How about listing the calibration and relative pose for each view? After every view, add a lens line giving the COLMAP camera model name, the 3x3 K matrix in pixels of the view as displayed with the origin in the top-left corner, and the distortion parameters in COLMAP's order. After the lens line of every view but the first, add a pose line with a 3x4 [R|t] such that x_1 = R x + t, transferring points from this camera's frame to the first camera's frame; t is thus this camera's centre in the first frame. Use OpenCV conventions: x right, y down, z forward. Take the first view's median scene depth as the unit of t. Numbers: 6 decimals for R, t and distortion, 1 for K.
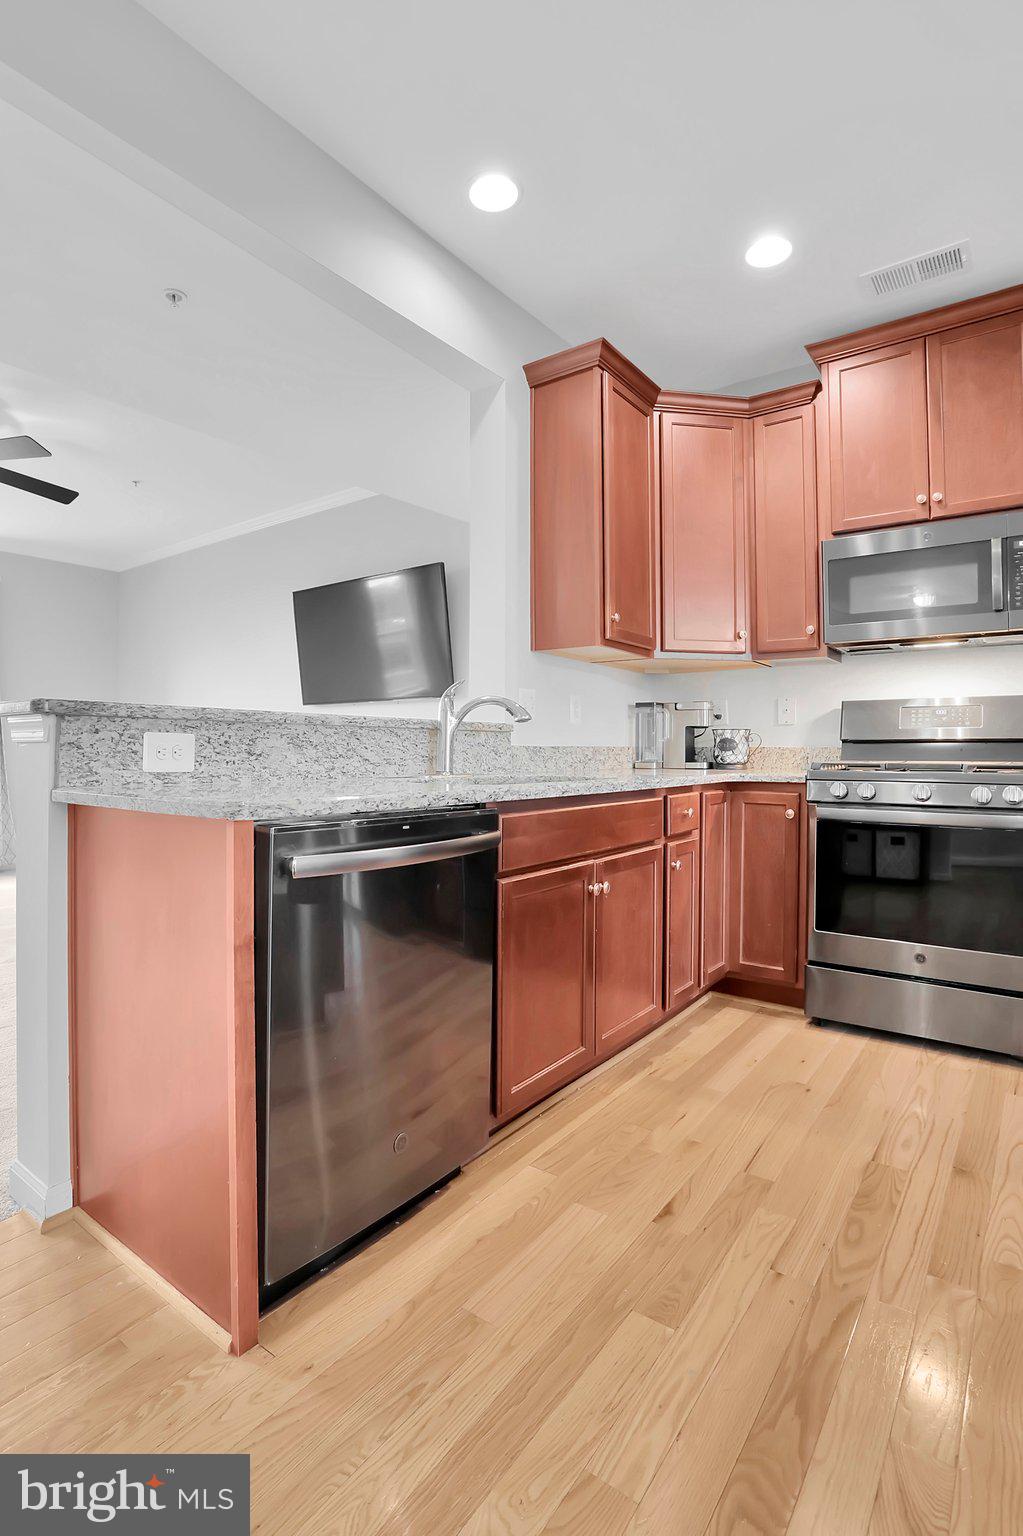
lens RADIAL K [[755.3, 0, 511.5], [0, 755.3, 768.0], [0, 0, 1]] dist [-0.061144, 0.020236]
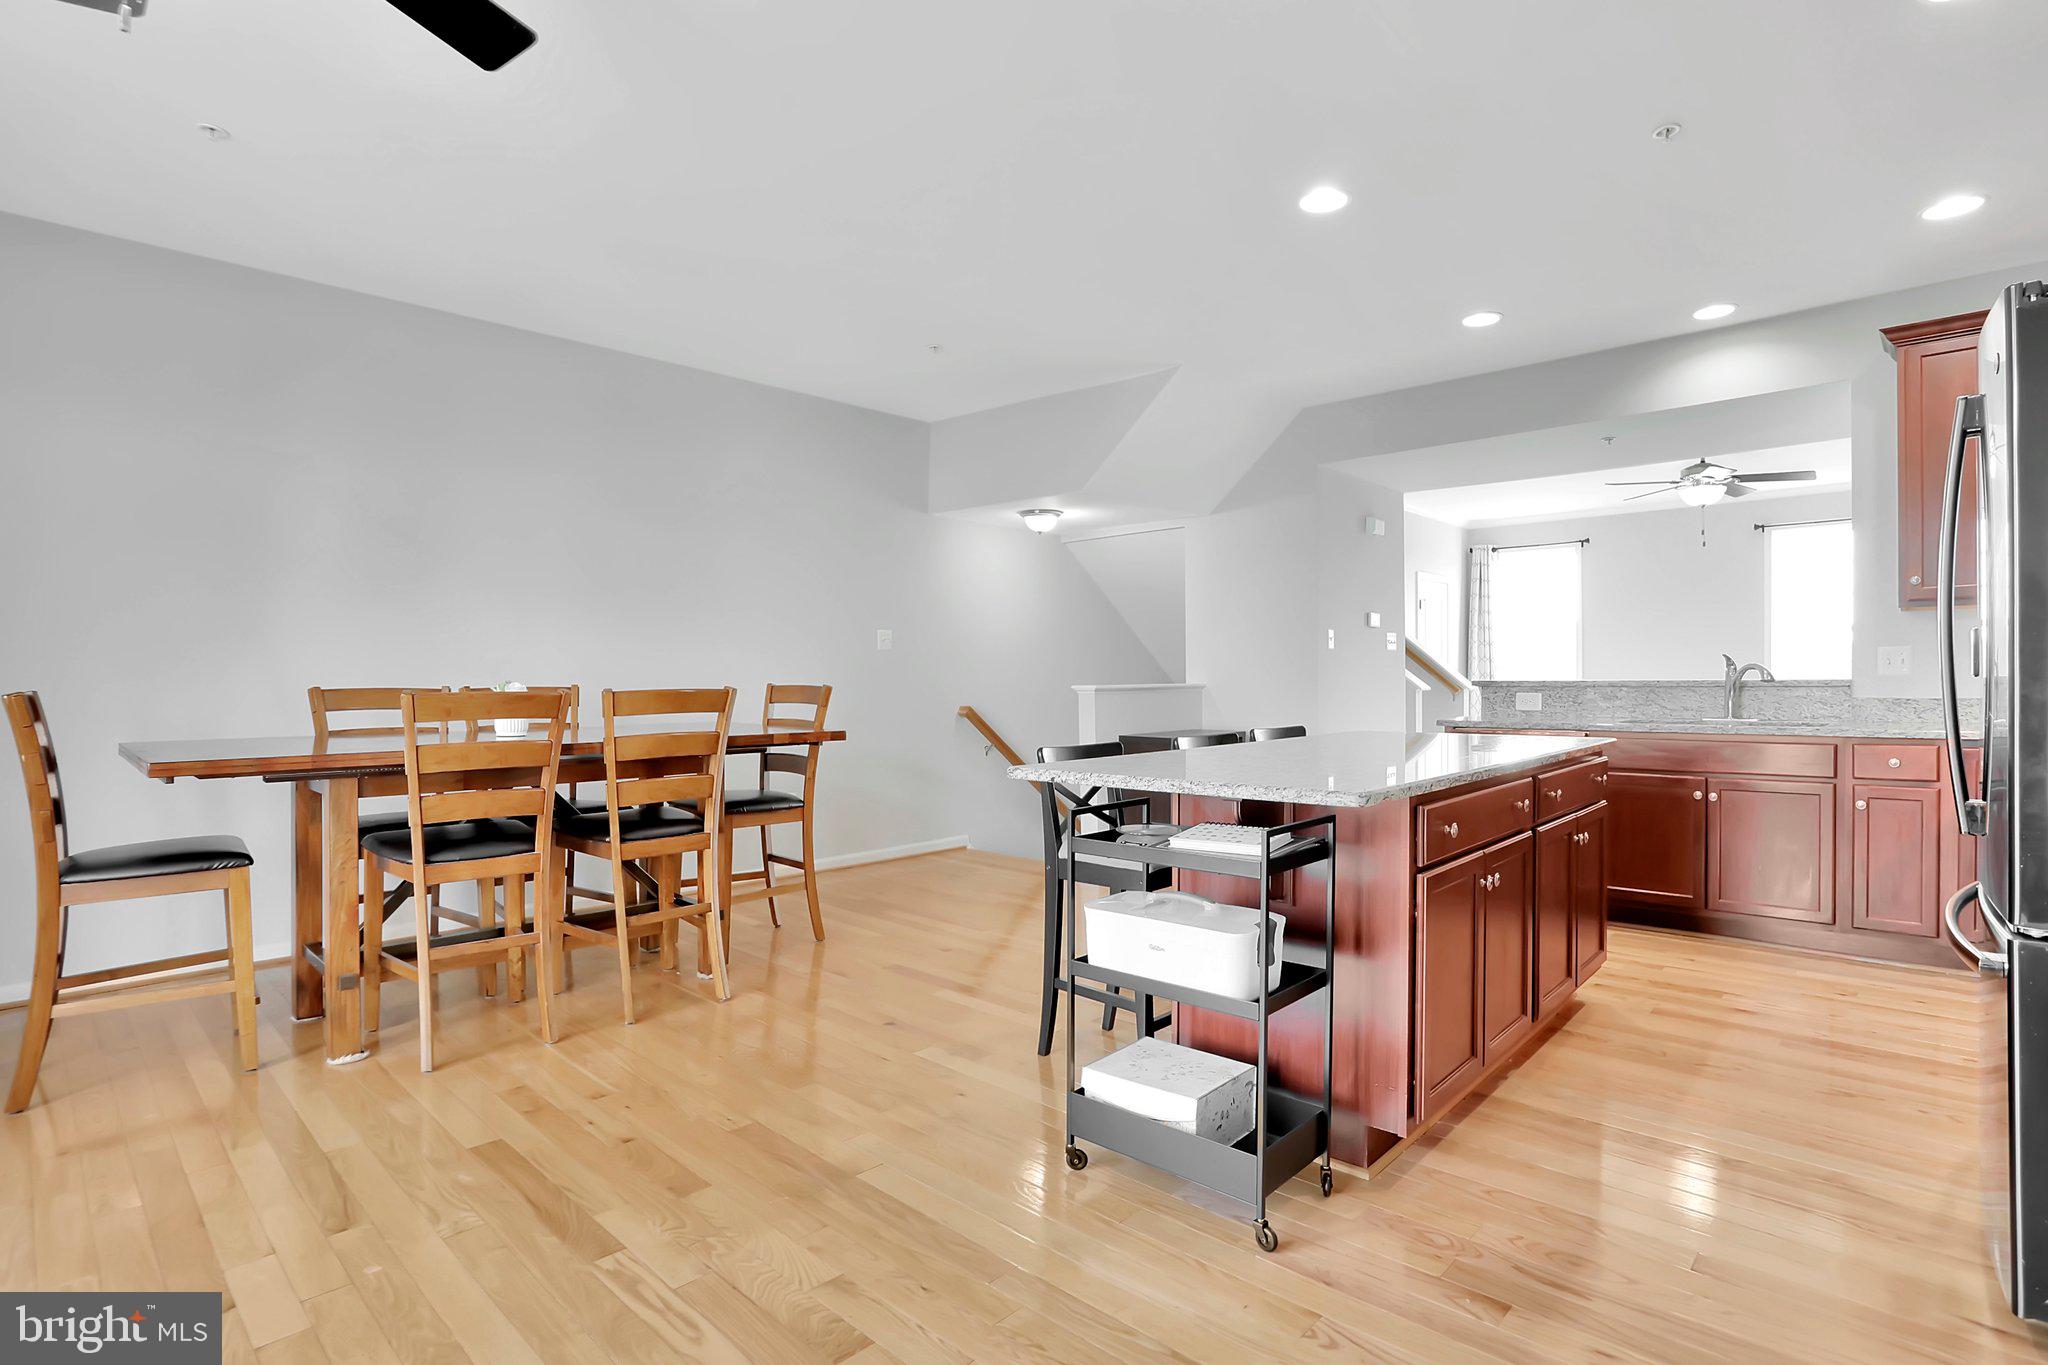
lens RADIAL K [[1007.0, 0, 1024.0], [0, 1007.0, 682.5], [0, 0, 1]] dist [-0.061144, 0.020236]
pose [[-0.112071, -0.004662, -0.993689, 2.067886], [-0.016634, 0.999858, -0.002814, -0.035377], [0.993561, 0.016214, -0.112133, -0.118488]]
